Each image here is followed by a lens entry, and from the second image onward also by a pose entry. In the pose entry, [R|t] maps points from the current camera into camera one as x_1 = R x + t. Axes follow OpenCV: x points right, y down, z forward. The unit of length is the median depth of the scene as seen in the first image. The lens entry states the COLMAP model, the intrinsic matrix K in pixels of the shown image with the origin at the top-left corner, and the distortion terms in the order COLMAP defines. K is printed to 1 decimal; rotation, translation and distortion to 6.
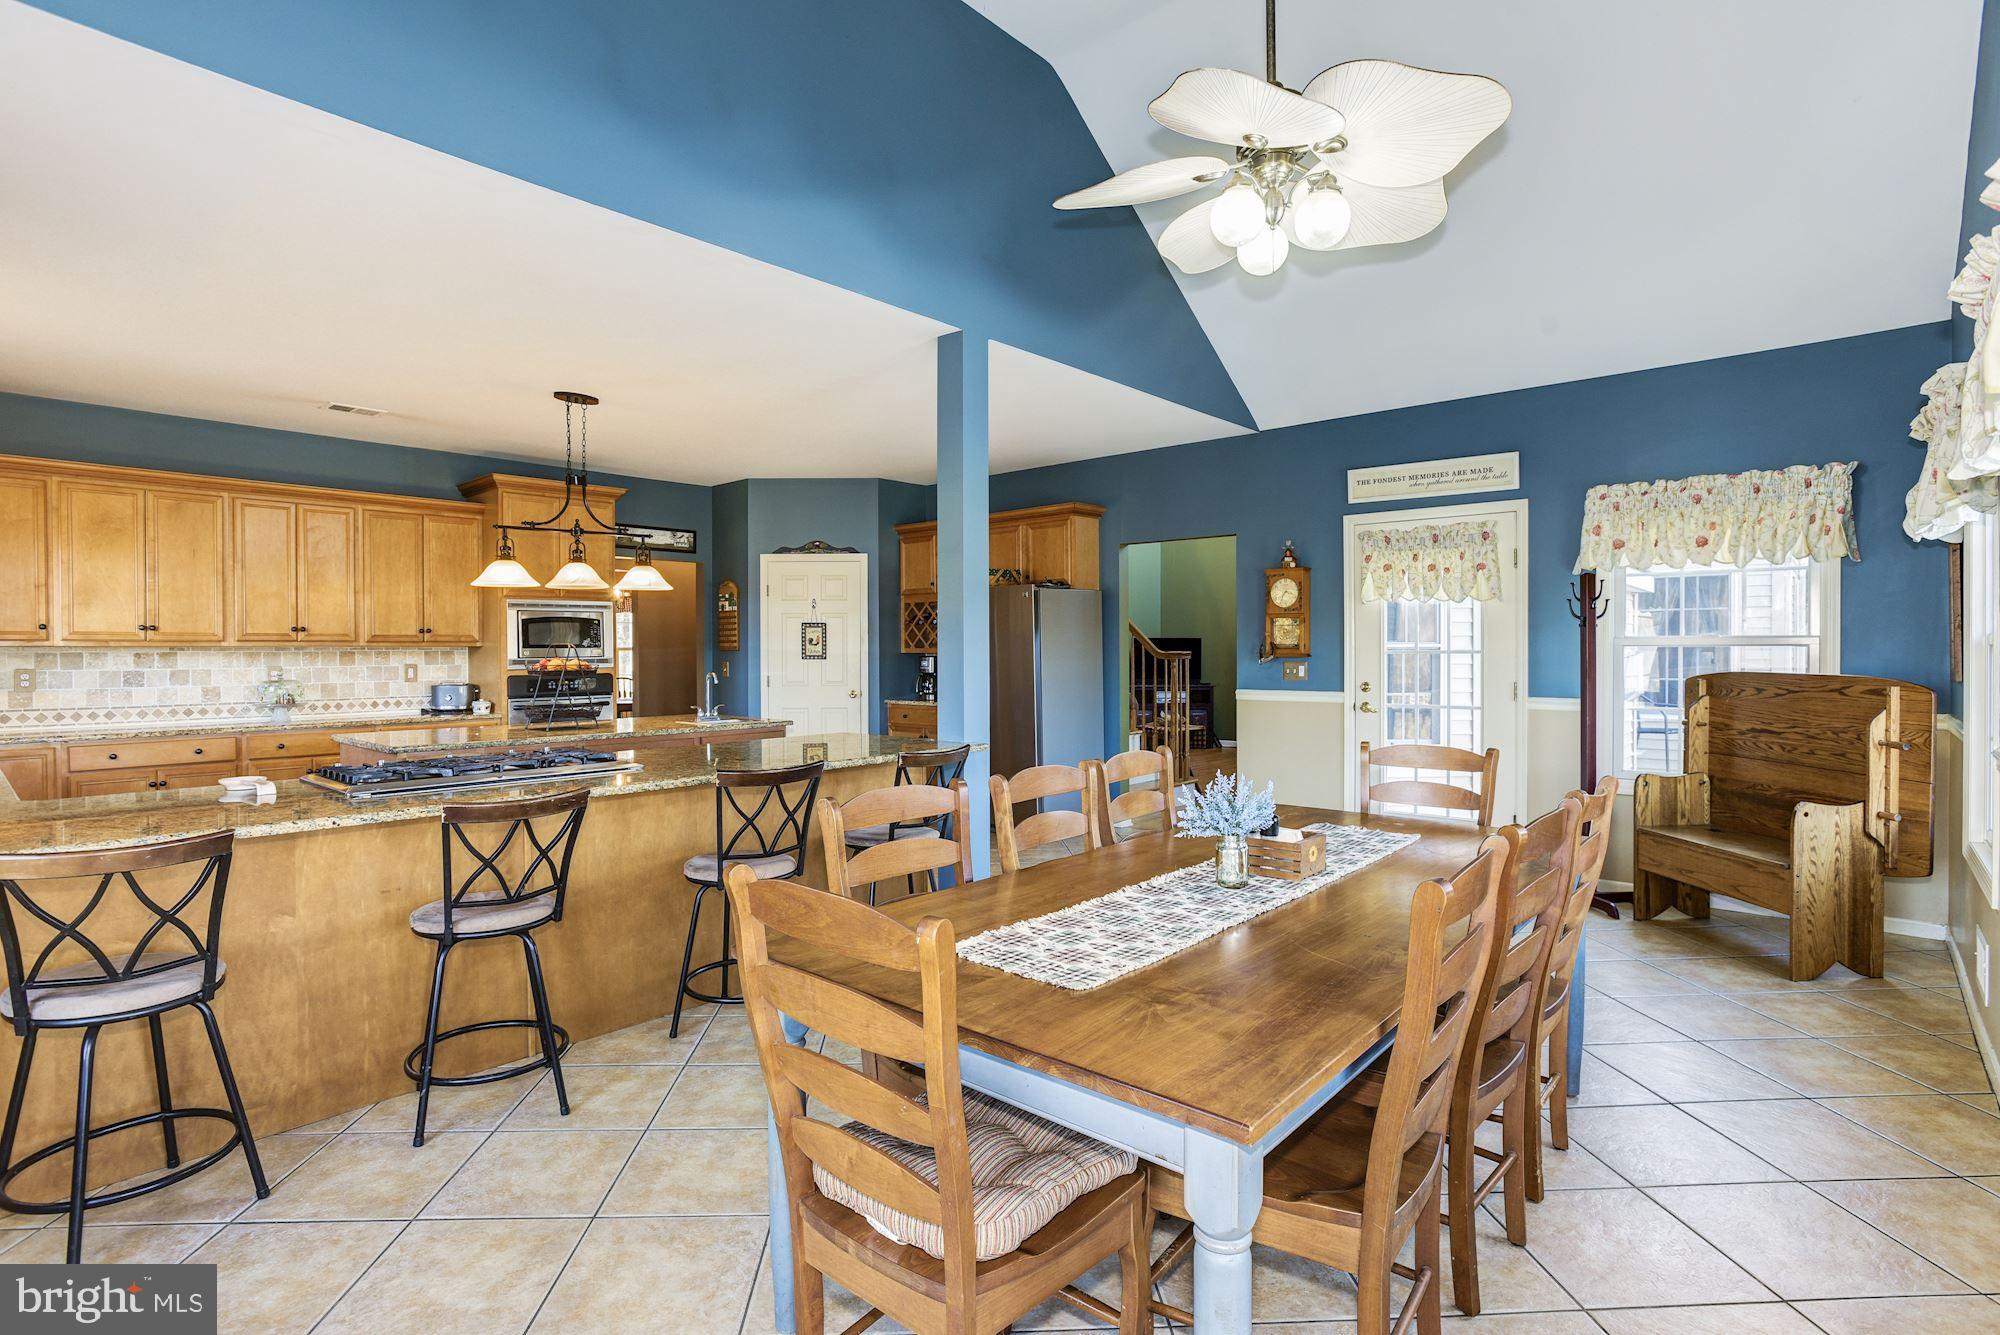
lens RADIAL K [[970.8, 0, 996.8], [0, 970.8, 674.3], [0, 0, 1]] dist [-0.031920, 0.011426]
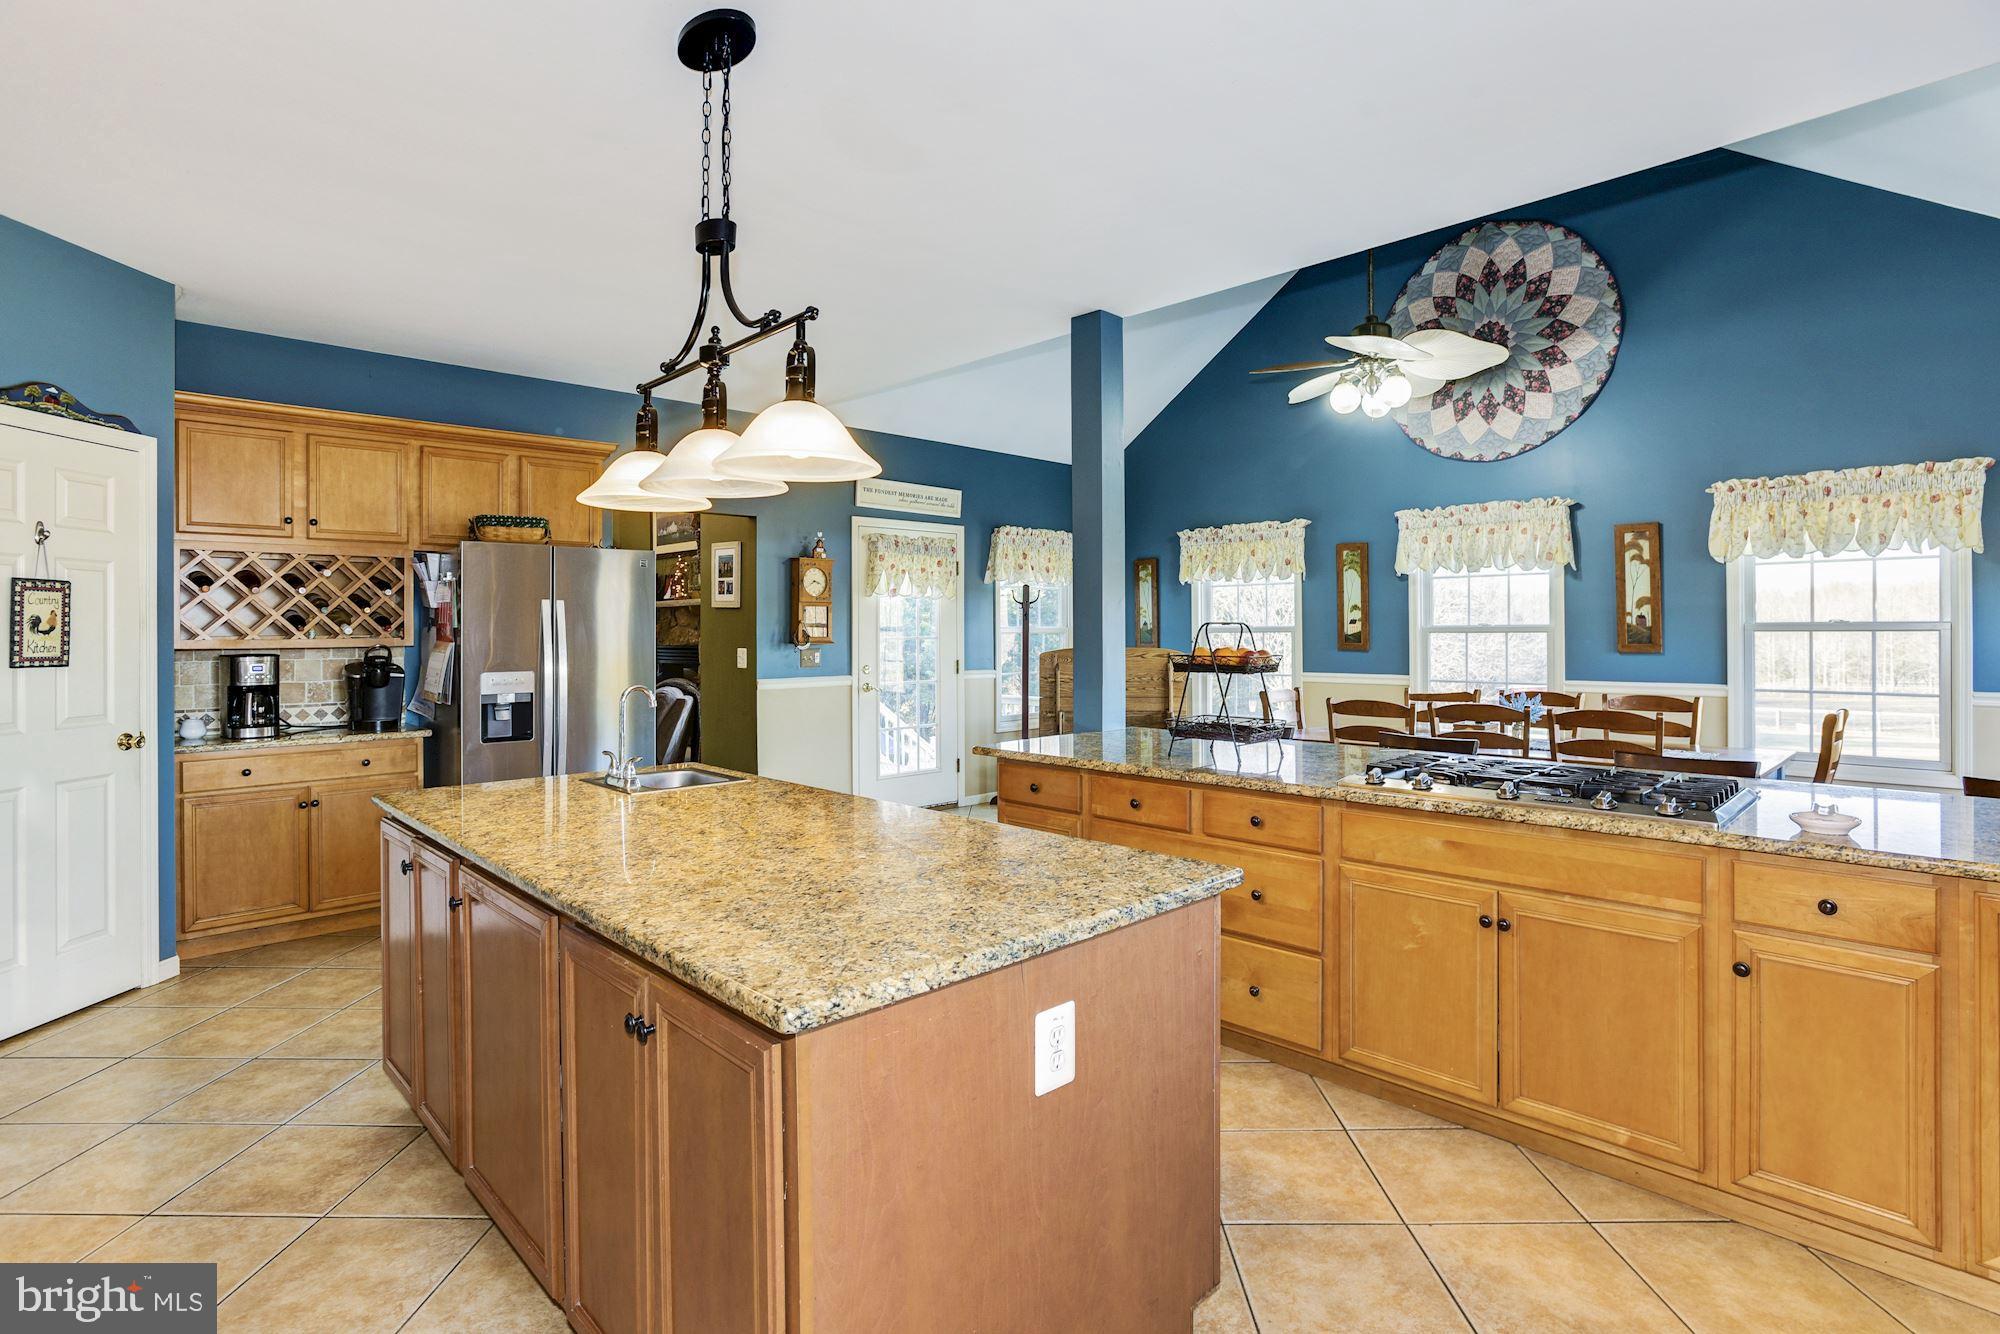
lens RADIAL K [[1018.1, 0, 1016.4], [0, 1018.1, 618.9], [0, 0, 1]] dist [-0.017241, 0.022575]
pose [[0.037086, 0.014022, 0.999214, -0.831946], [0.030157, 0.999430, -0.015144, -0.023716], [-0.998857, 0.030695, 0.036642, 0.810811]]
